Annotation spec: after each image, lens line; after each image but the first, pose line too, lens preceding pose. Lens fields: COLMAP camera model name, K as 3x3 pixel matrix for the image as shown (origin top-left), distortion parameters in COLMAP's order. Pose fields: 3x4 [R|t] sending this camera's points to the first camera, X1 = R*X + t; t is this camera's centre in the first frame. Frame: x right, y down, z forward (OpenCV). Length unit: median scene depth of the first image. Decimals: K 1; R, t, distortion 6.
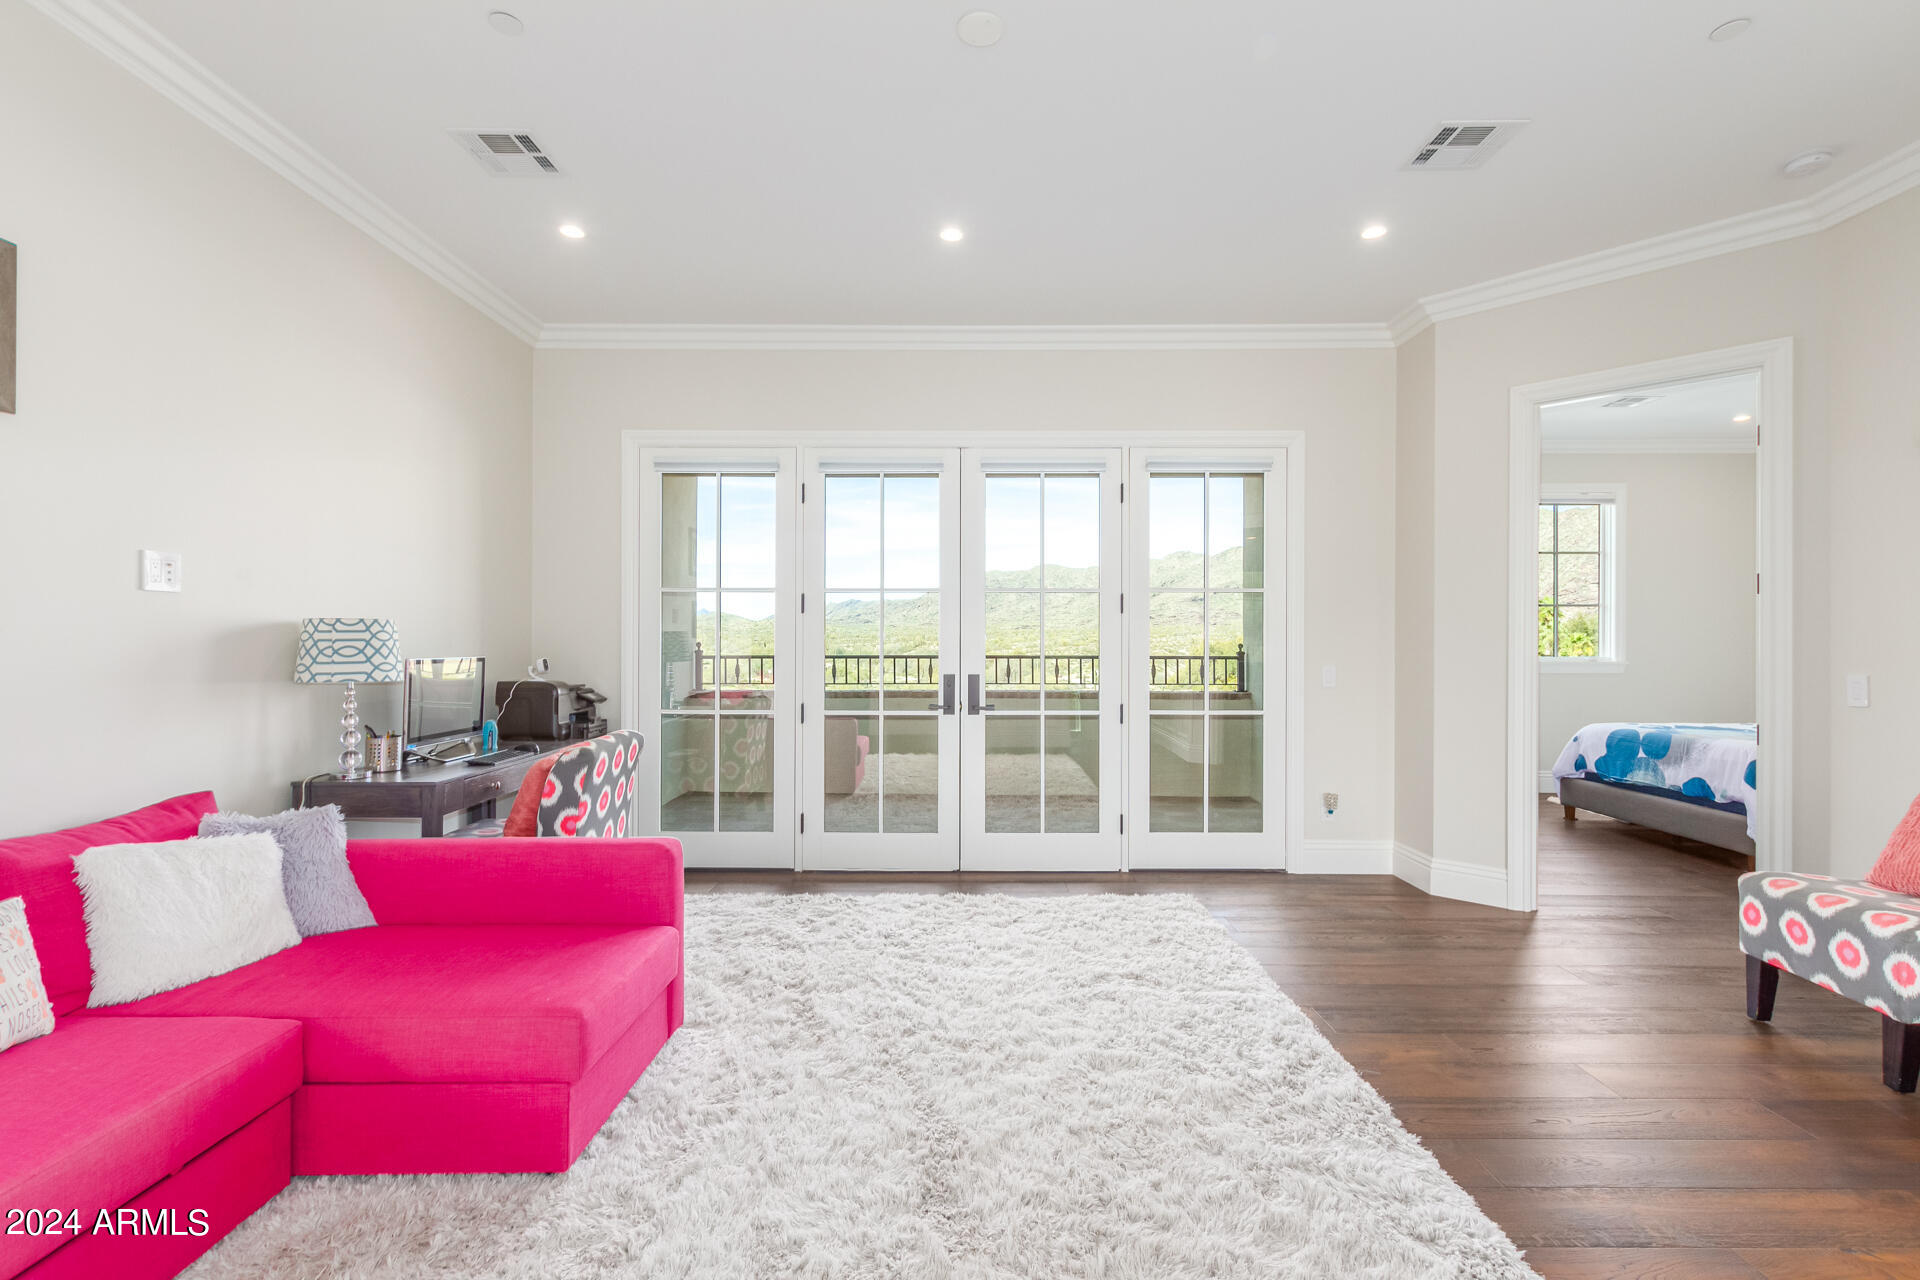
lens RADIAL K [[882.0, 0, 959.7], [0, 882.0, 640.1], [0, 0, 1]] dist [0.010177, -0.002756]
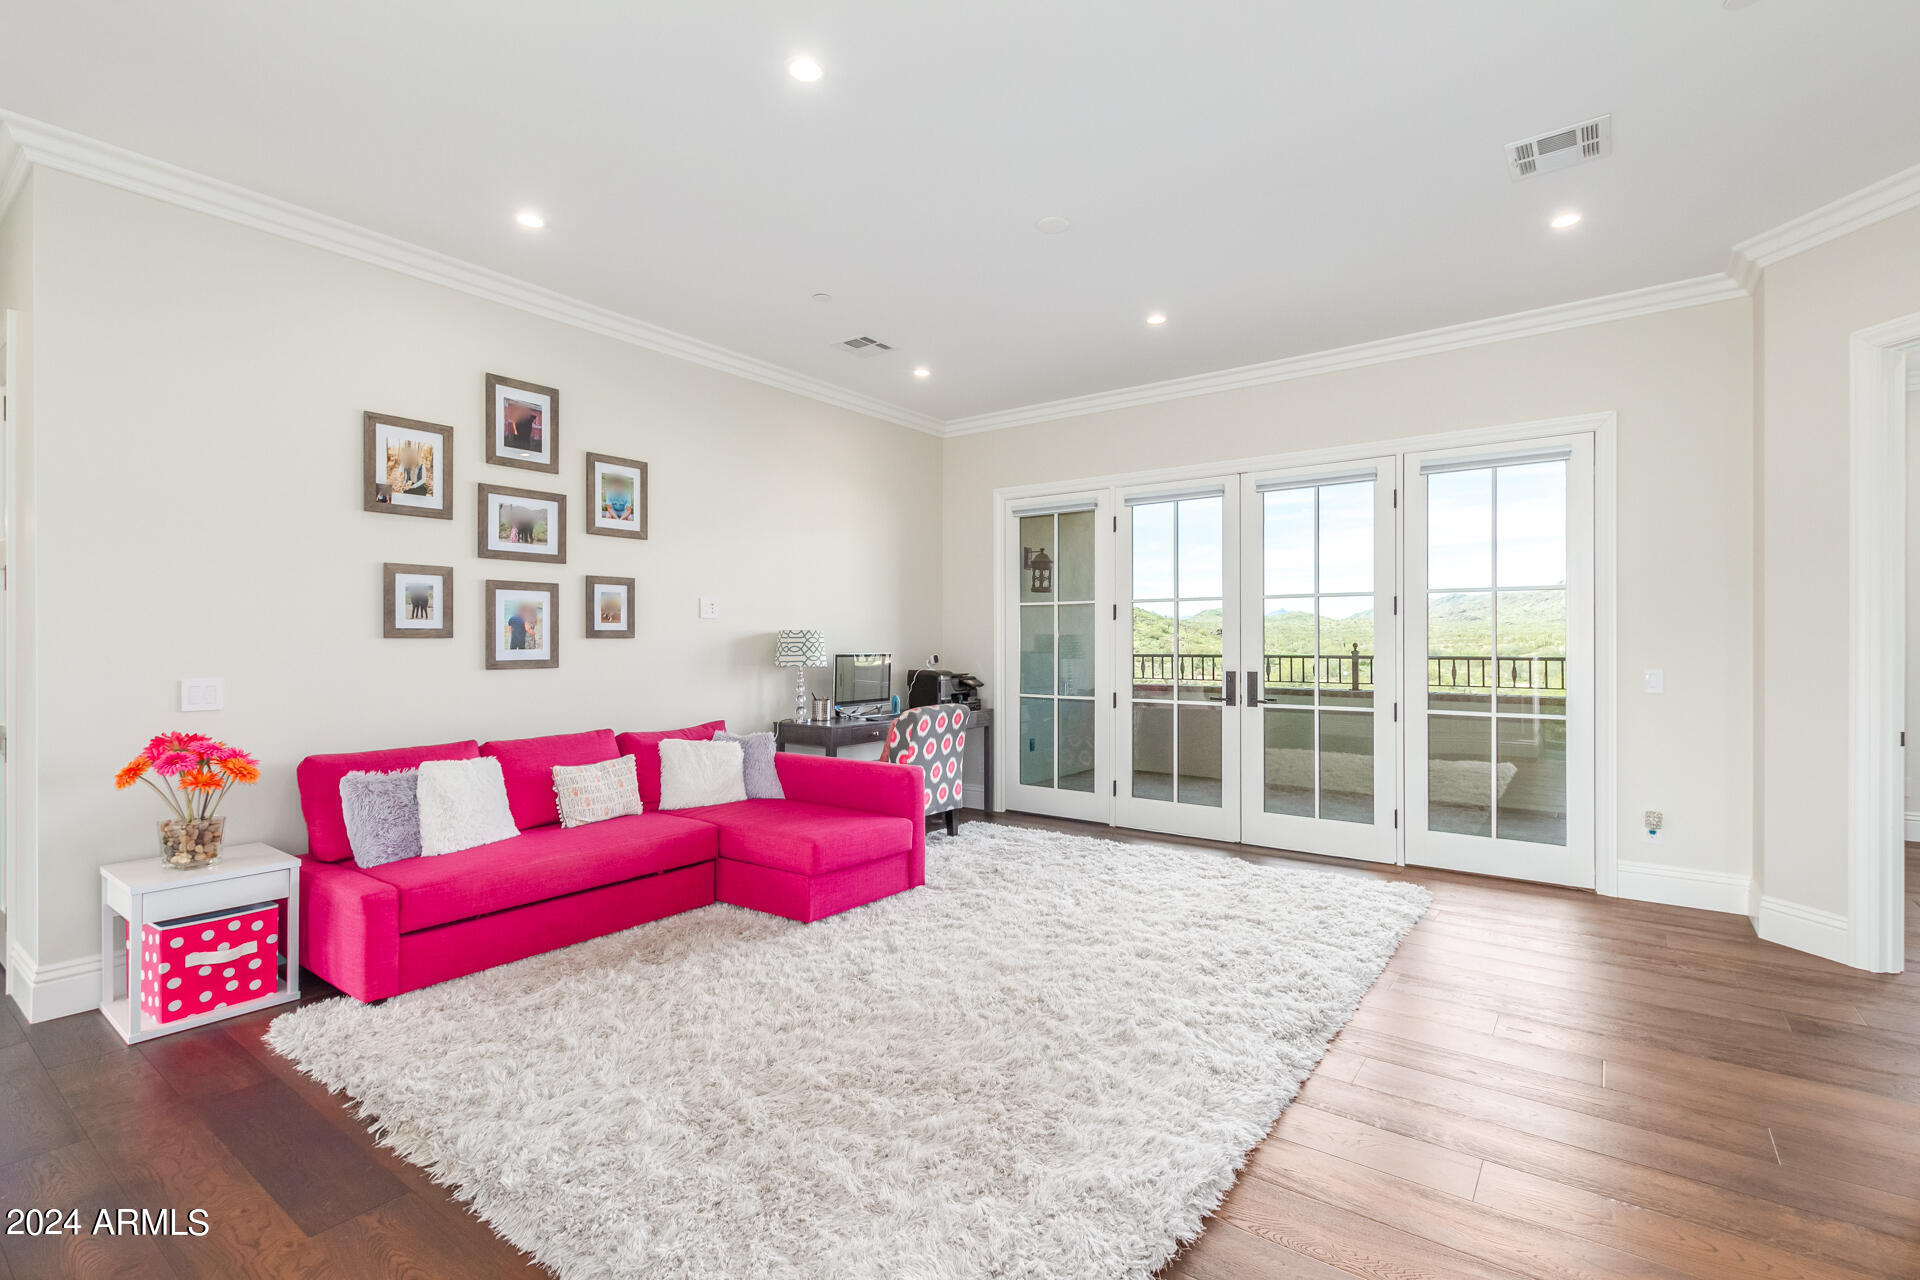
lens RADIAL K [[882.0, 0, 965.7], [0, 882.0, 643.7], [0, 0, 1]] dist [0.010177, -0.002756]
pose [[0.807046, -0.000586, -0.590488, 0.469782], [0.003019, 0.999991, 0.003134, -0.002083], [0.590481, -0.004312, 0.807040, -0.162333]]
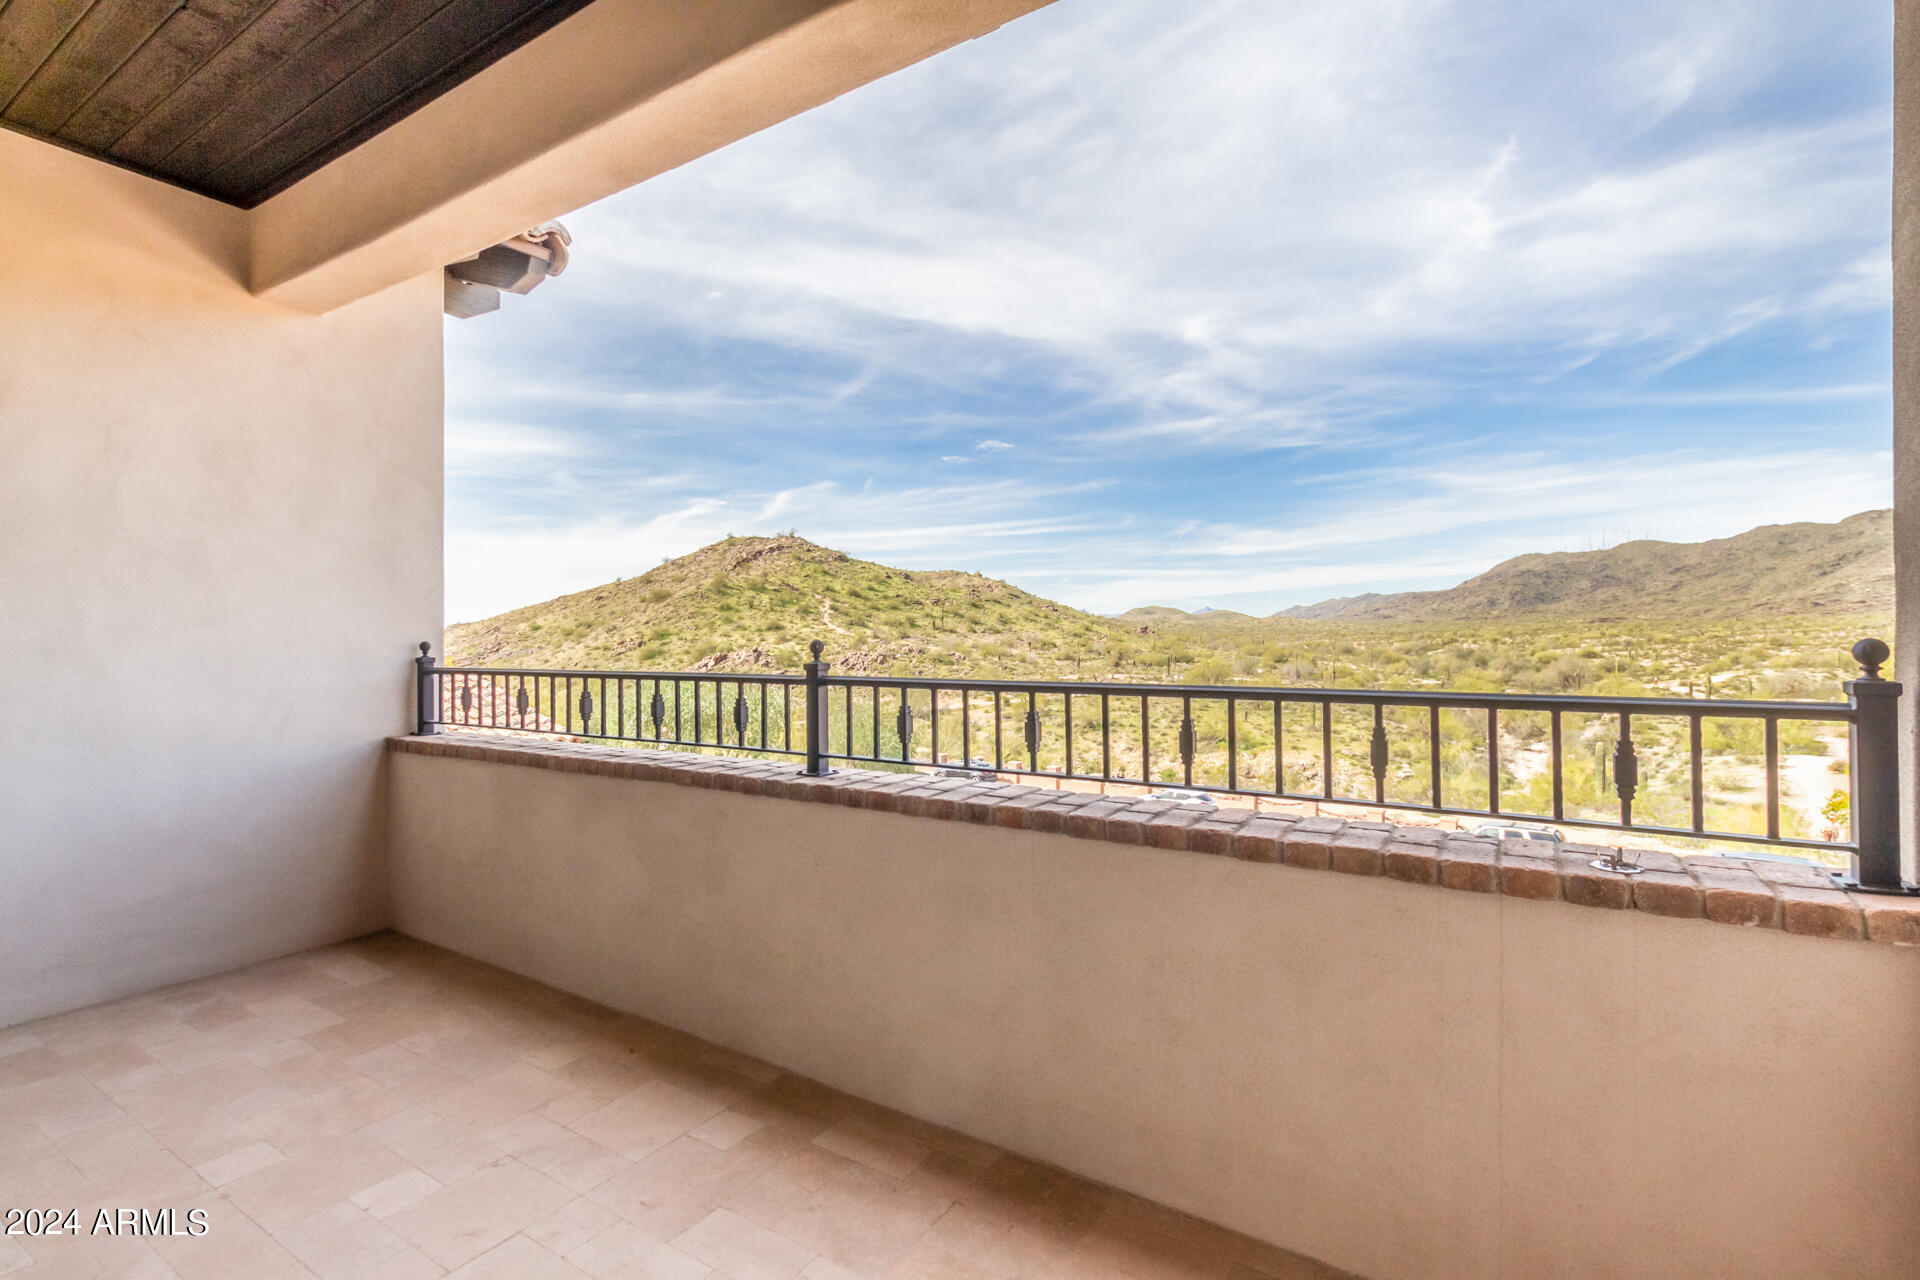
lens RADIAL K [[882.0, 0, 971.8], [0, 882.0, 635.6], [0, 0, 1]] dist [0.010177, -0.002756]
pose [[0.852489, -0.005147, -0.522719, 0.476981], [0.003883, 0.999986, -0.003514, 0.003764], [0.522730, 0.000967, 0.852498, 1.370685]]
